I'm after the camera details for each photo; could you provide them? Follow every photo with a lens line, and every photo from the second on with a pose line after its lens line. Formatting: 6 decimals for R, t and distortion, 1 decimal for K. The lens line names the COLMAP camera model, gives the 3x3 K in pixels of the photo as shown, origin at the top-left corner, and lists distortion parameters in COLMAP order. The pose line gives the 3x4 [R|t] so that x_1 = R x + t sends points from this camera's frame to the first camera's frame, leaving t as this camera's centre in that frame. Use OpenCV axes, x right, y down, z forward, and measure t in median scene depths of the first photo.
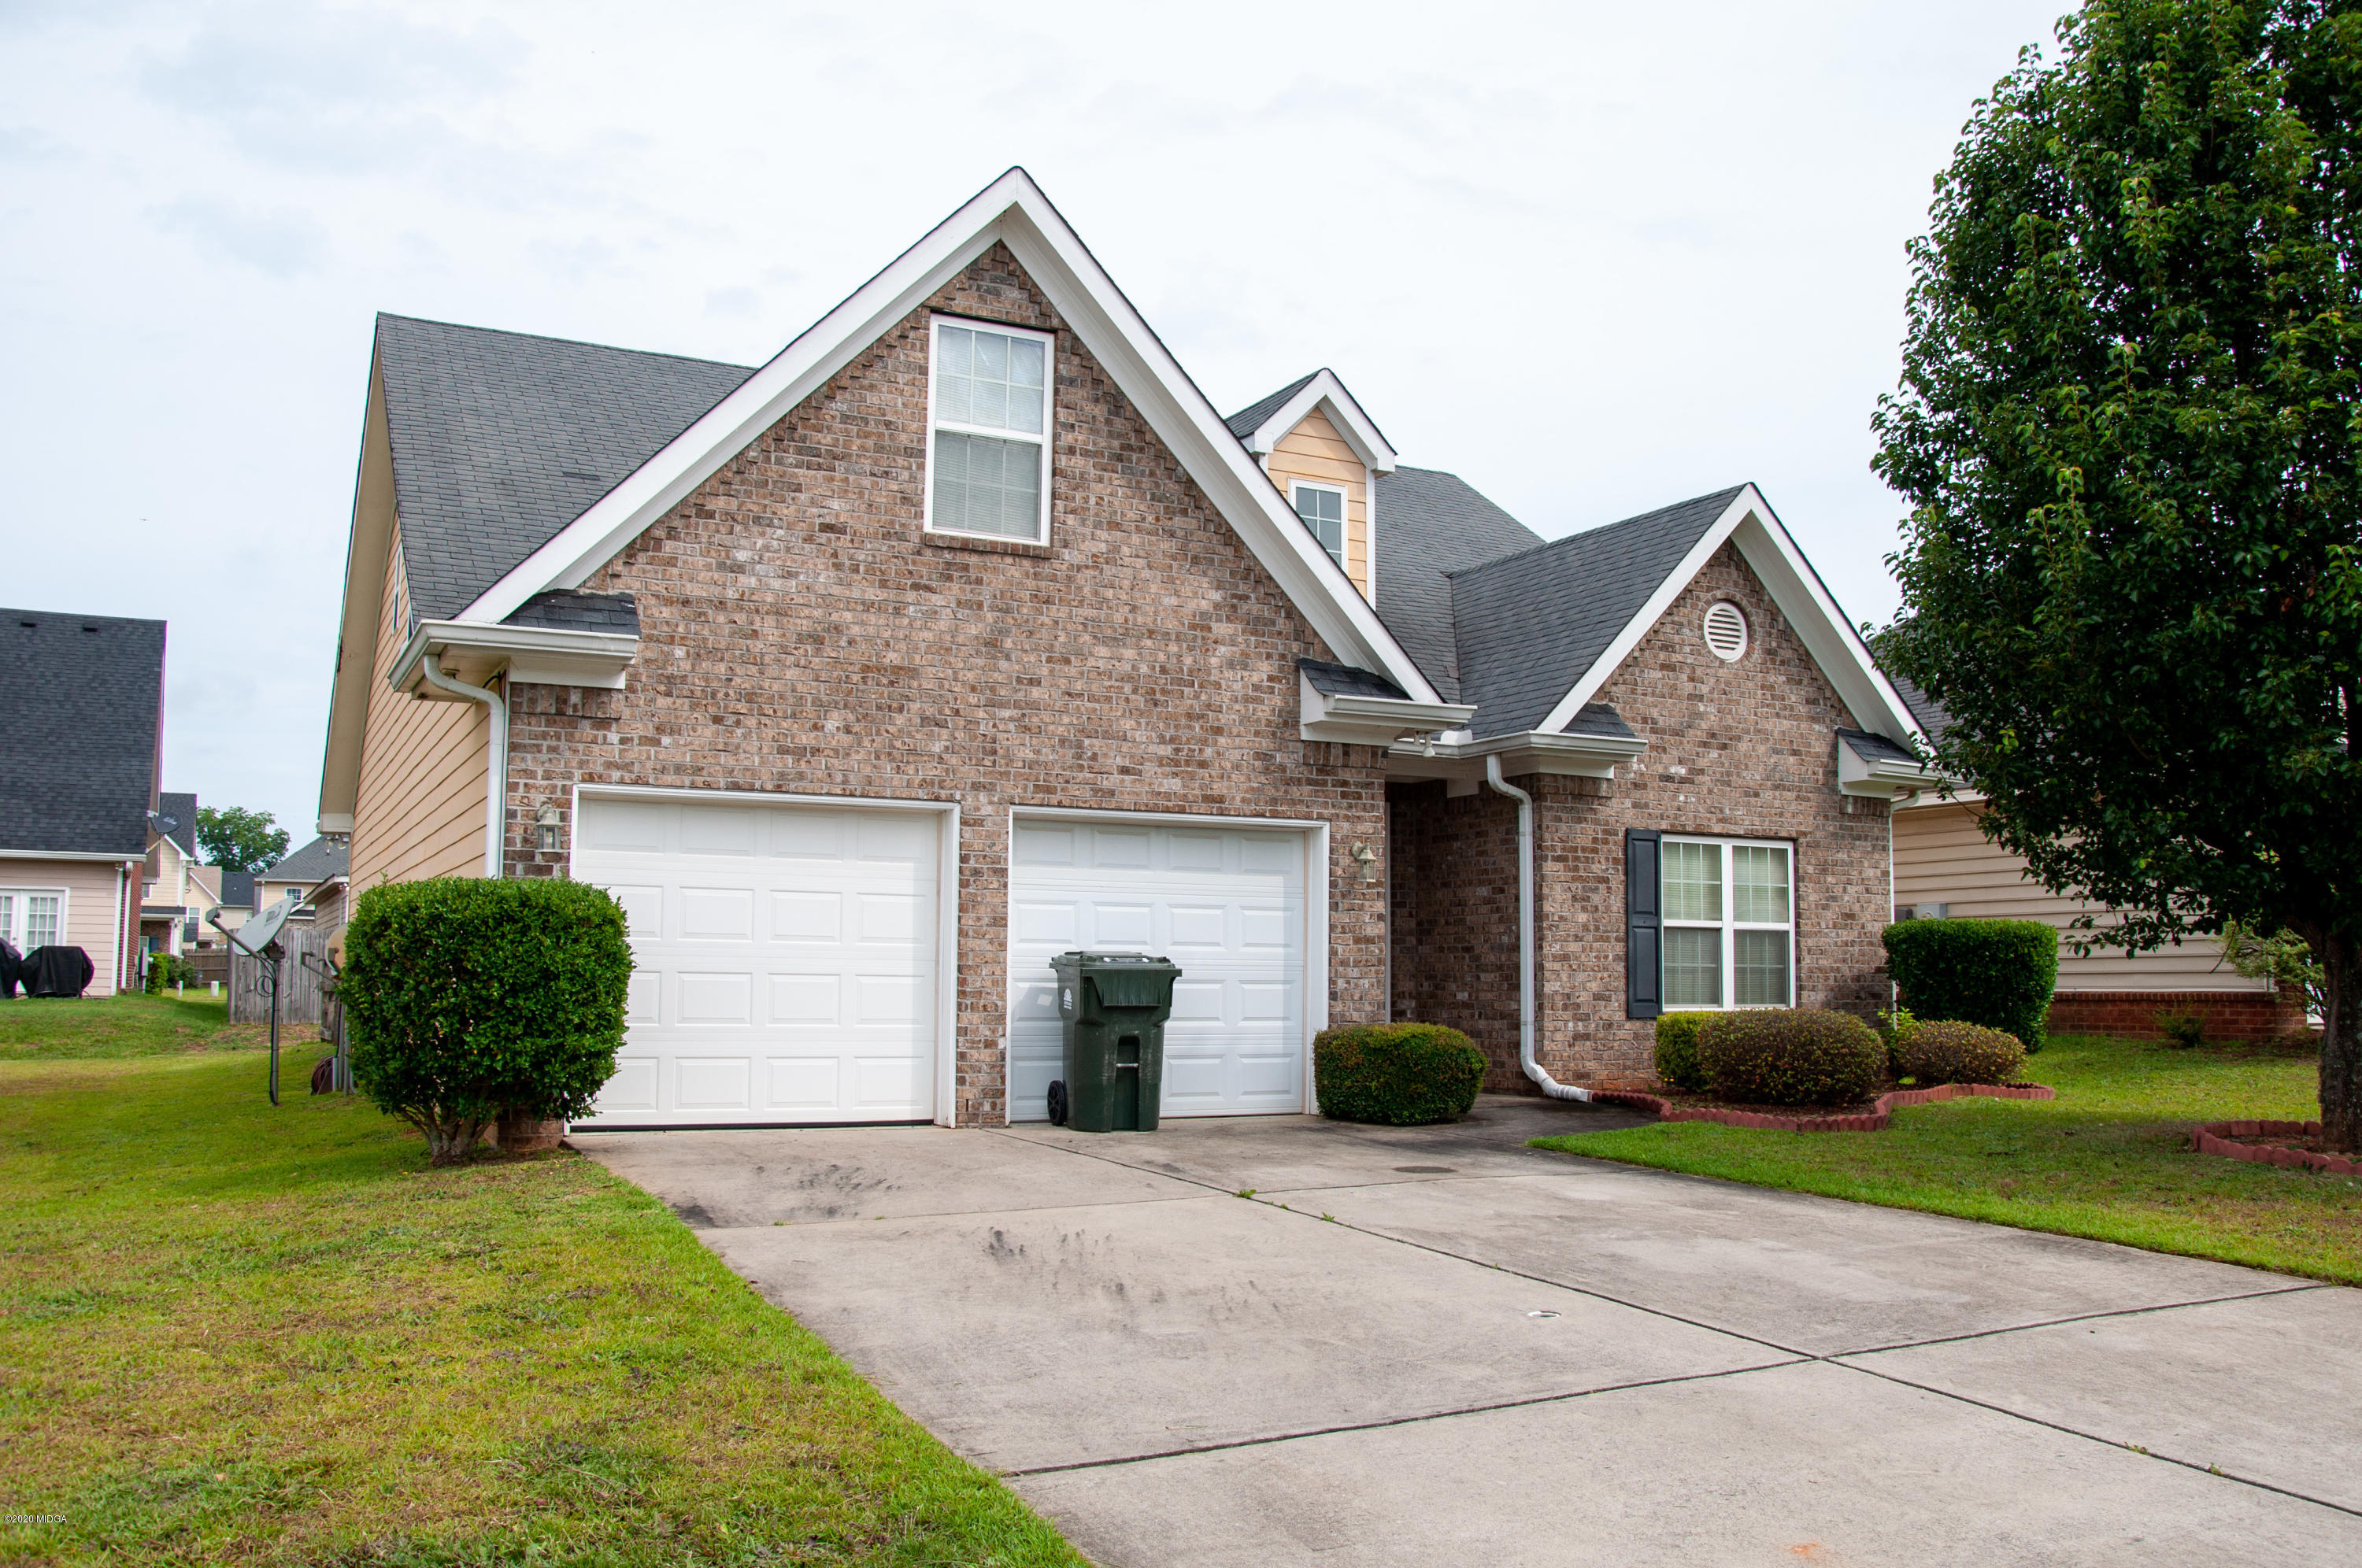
lens RADIAL K [[1939.4, 0, 1187.8], [0, 1939.4, 789.0], [0, 0, 1]] dist [-0.144382, 0.142448]
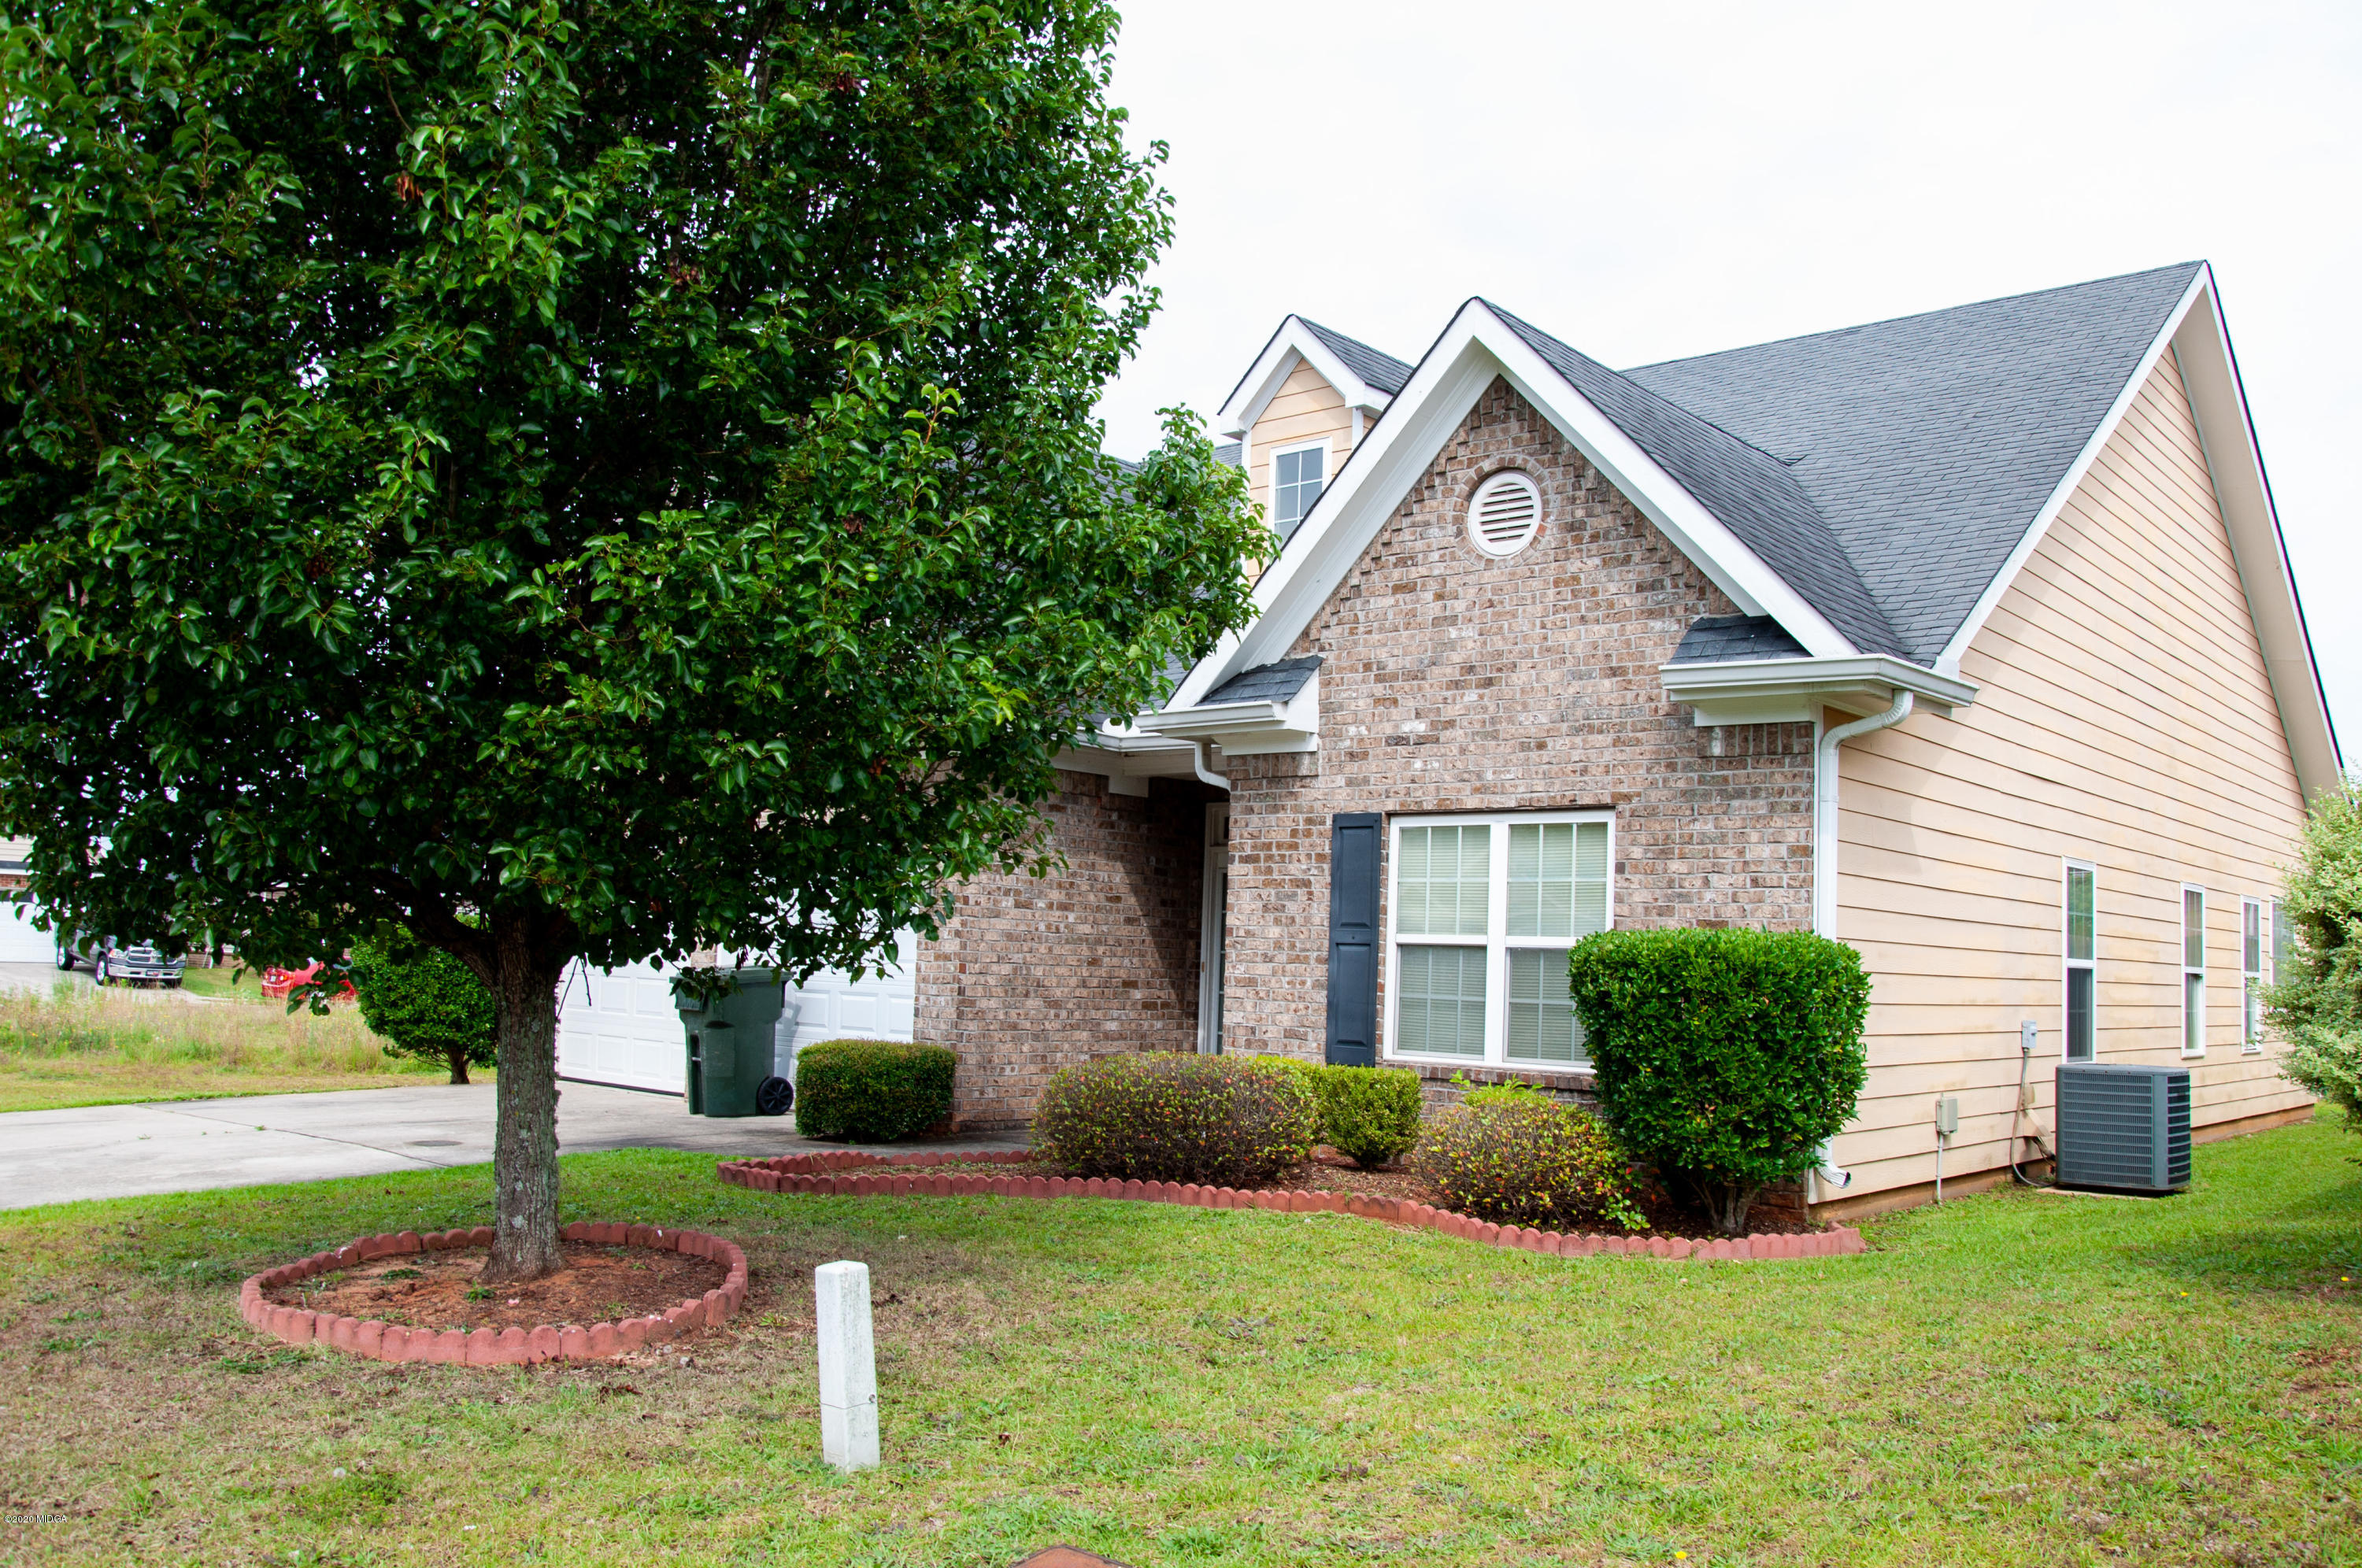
lens RADIAL K [[1939.4, 0, 1189.5], [0, 1939.4, 812.0], [0, 0, 1]] dist [-0.144382, 0.142448]
pose [[0.355140, -0.074571, -0.931834, 1.082711], [0.058567, 0.996630, -0.057435, 0.070849], [0.932977, -0.034177, 0.358311, 0.793206]]
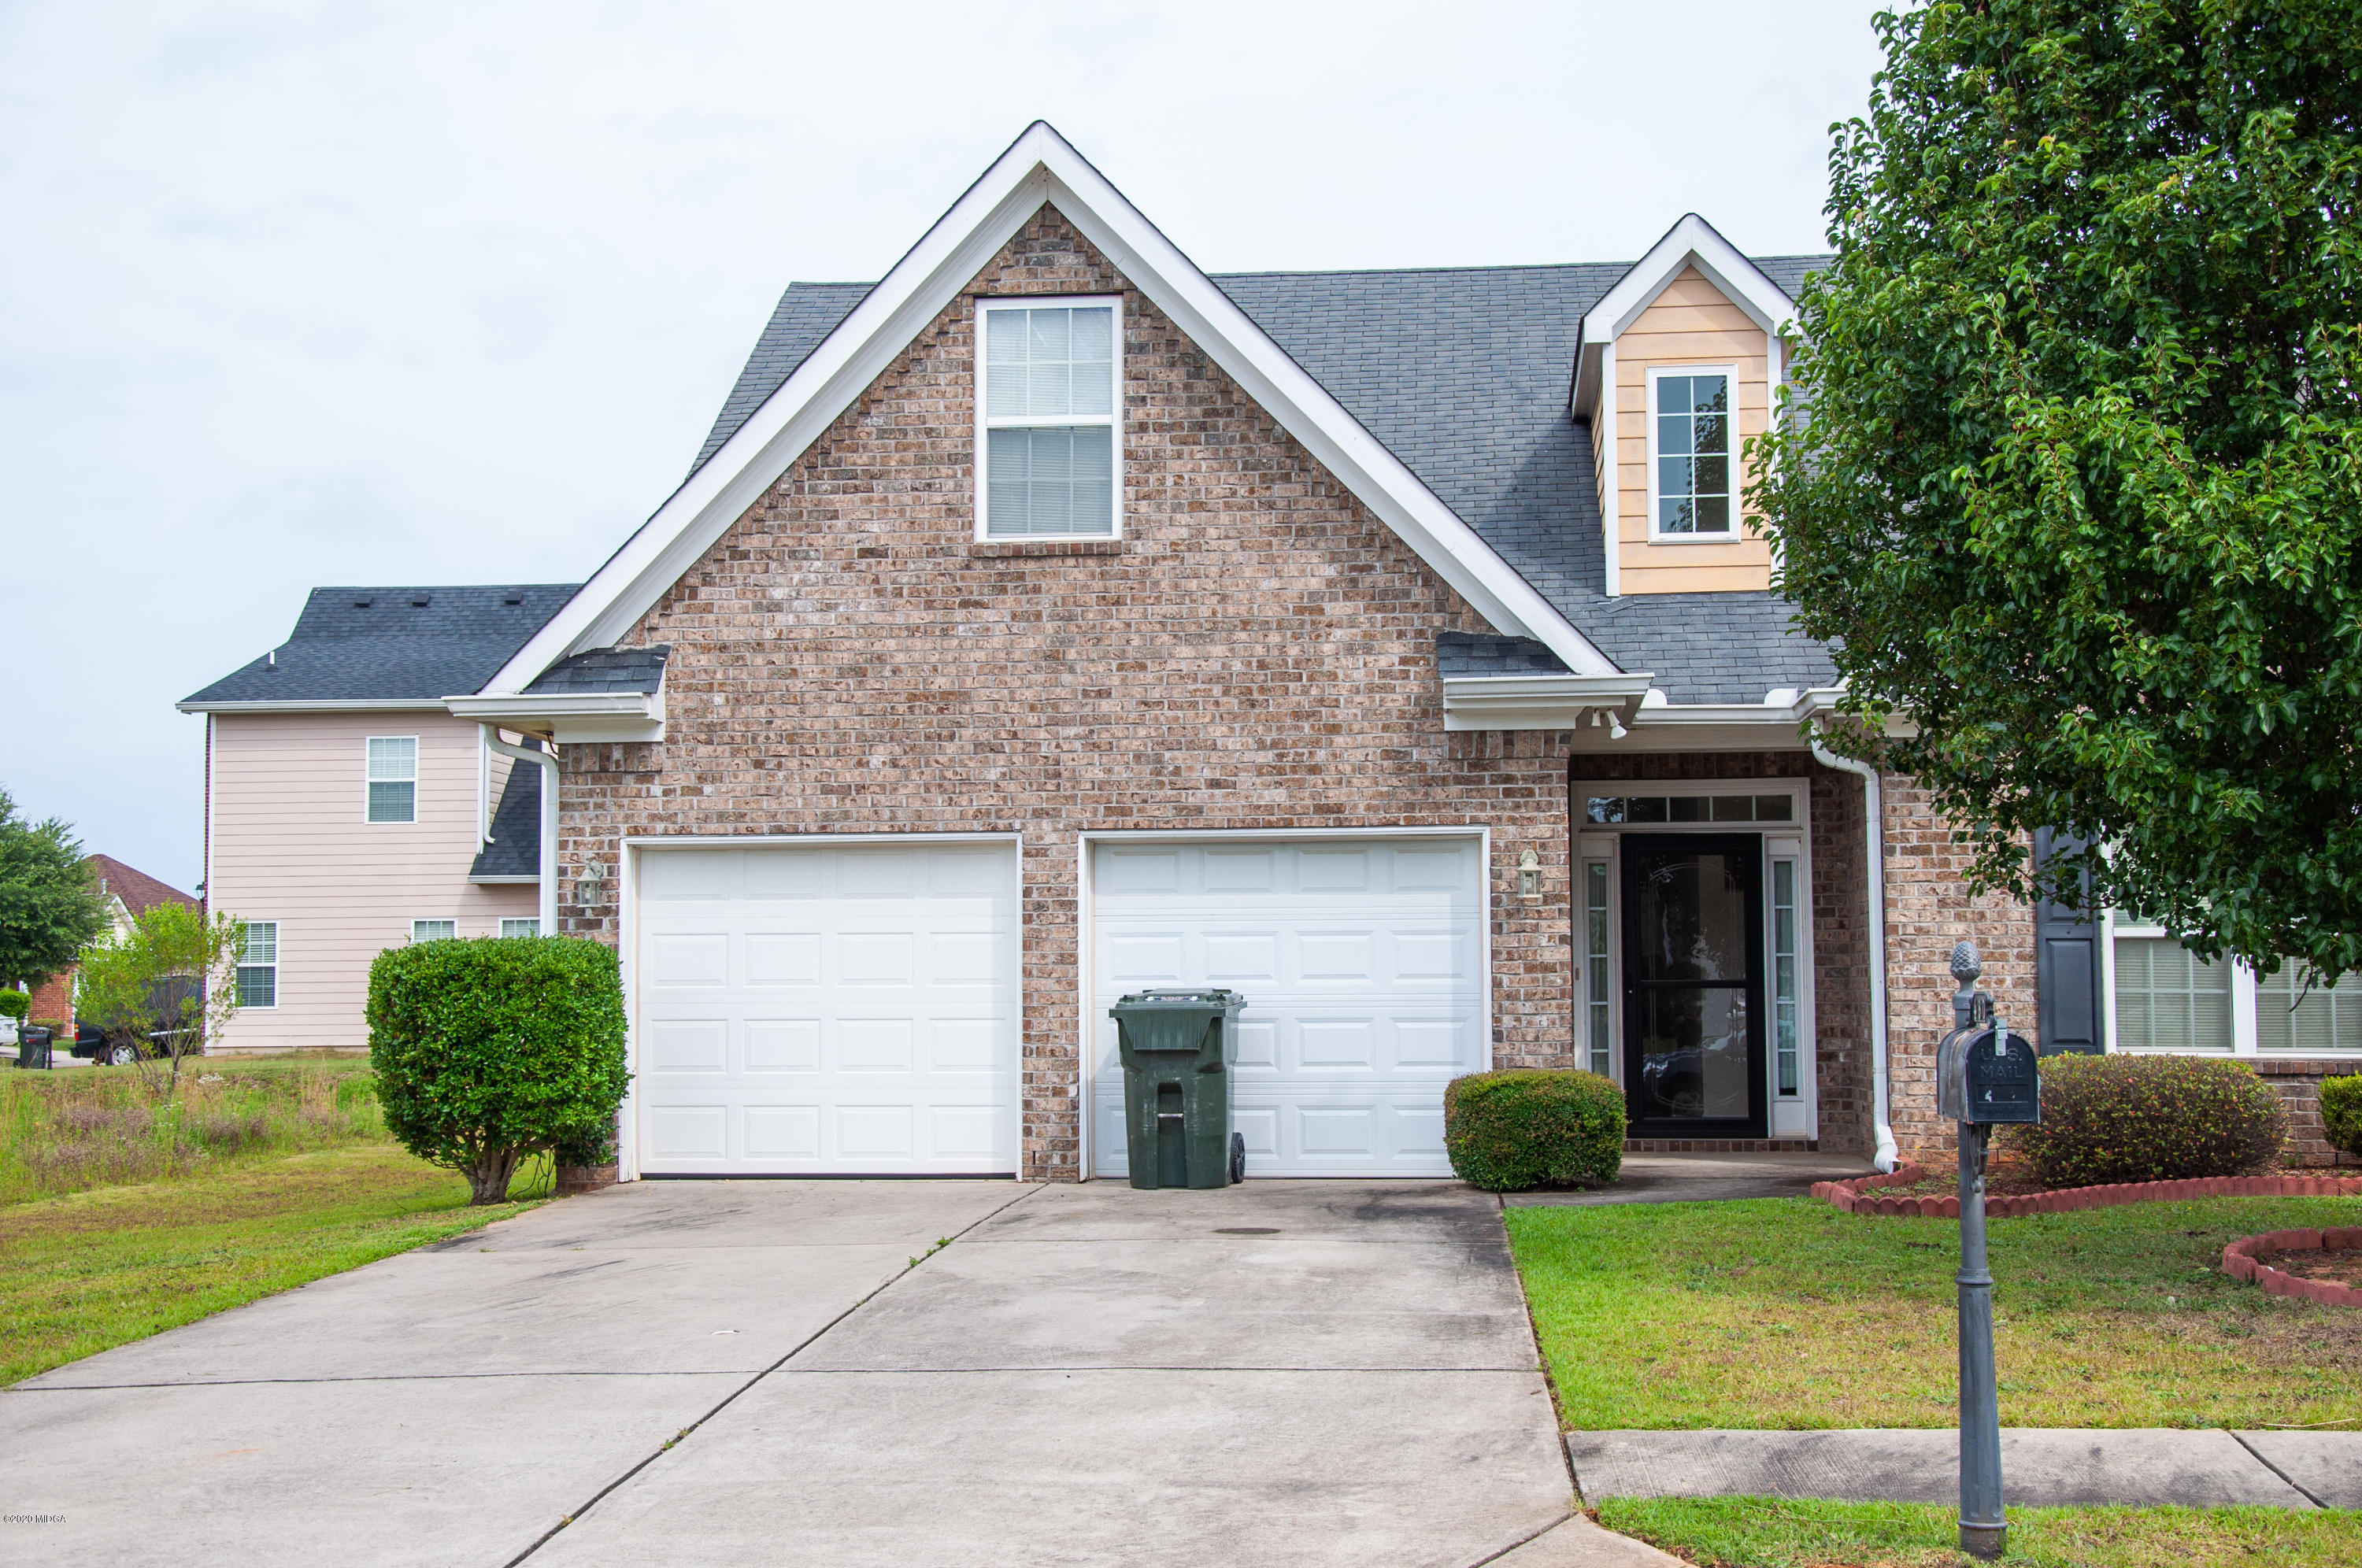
lens RADIAL K [[2961.0, 0, 1166.9], [0, 2961.0, 795.1], [0, 0, 1]] dist [0.080998, 0.000000]
pose [[0.836165, -0.050031, -0.546192, 0.670483], [0.066557, 0.997727, 0.010501, -0.019504], [0.544425, -0.045133, 0.837594, -0.142265]]
